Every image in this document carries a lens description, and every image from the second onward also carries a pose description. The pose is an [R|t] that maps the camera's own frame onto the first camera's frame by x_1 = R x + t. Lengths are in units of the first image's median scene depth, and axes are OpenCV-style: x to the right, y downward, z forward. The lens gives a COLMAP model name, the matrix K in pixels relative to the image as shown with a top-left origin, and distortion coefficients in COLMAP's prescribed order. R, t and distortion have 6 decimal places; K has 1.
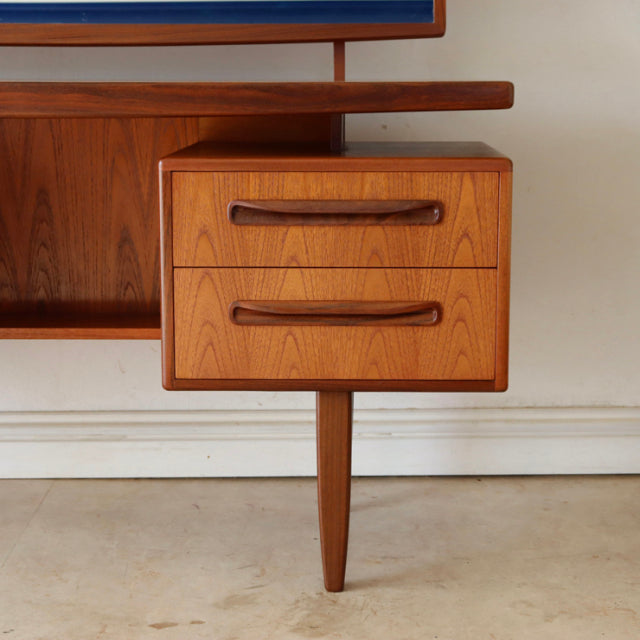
lens RADIAL K [[1428.2, 0, 319.6], [0, 1428.2, 323.4], [0, 0, 1]] dist [0.082524, 0.000000]
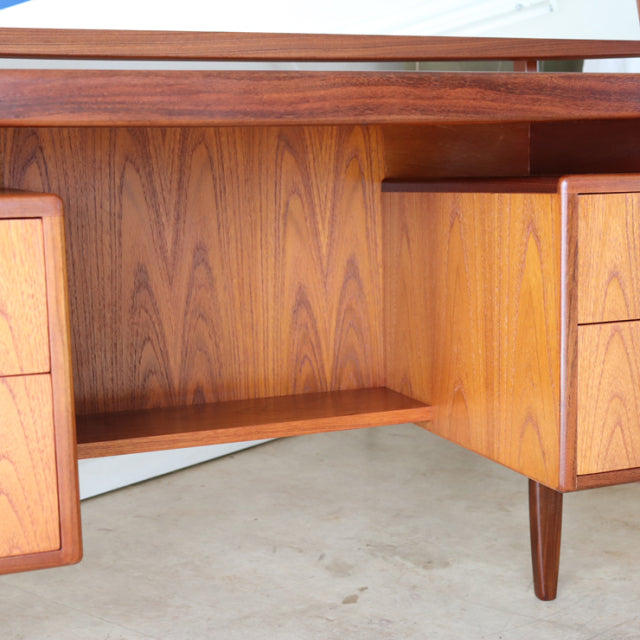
lens RADIAL K [[1102.5, 0, 317.8], [0, 1102.5, 316.6], [0, 0, 1]] dist [-0.035791, 0.000000]
pose [[0.930652, -0.073418, 0.358464, -0.428792], [0.090433, 0.995423, -0.030908, -0.038205], [-0.354554, 0.061182, 0.933032, 0.519982]]
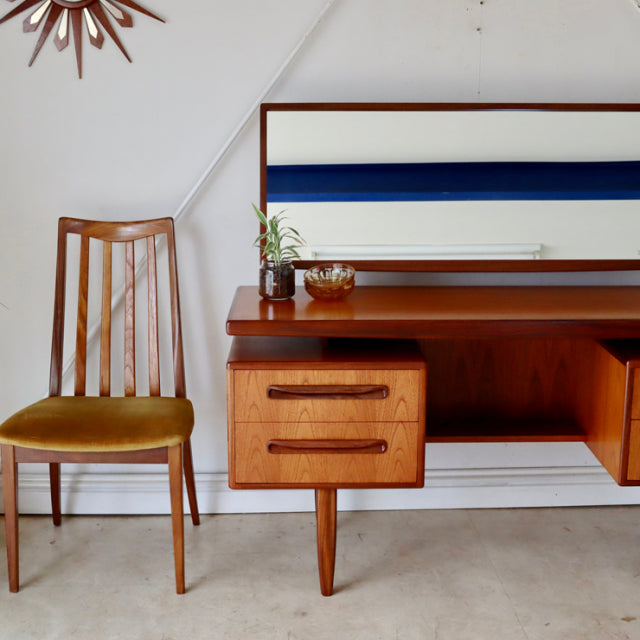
lens RADIAL K [[1026.3, 0, 315.0], [0, 1026.3, 321.1], [0, 0, 1]] dist [-0.075028, 0.000000]
pose [[0.999725, -0.007039, 0.022368, -0.522361], [0.006247, 0.999358, 0.035289, -0.209092], [-0.022602, -0.035139, 0.999127, -0.250276]]
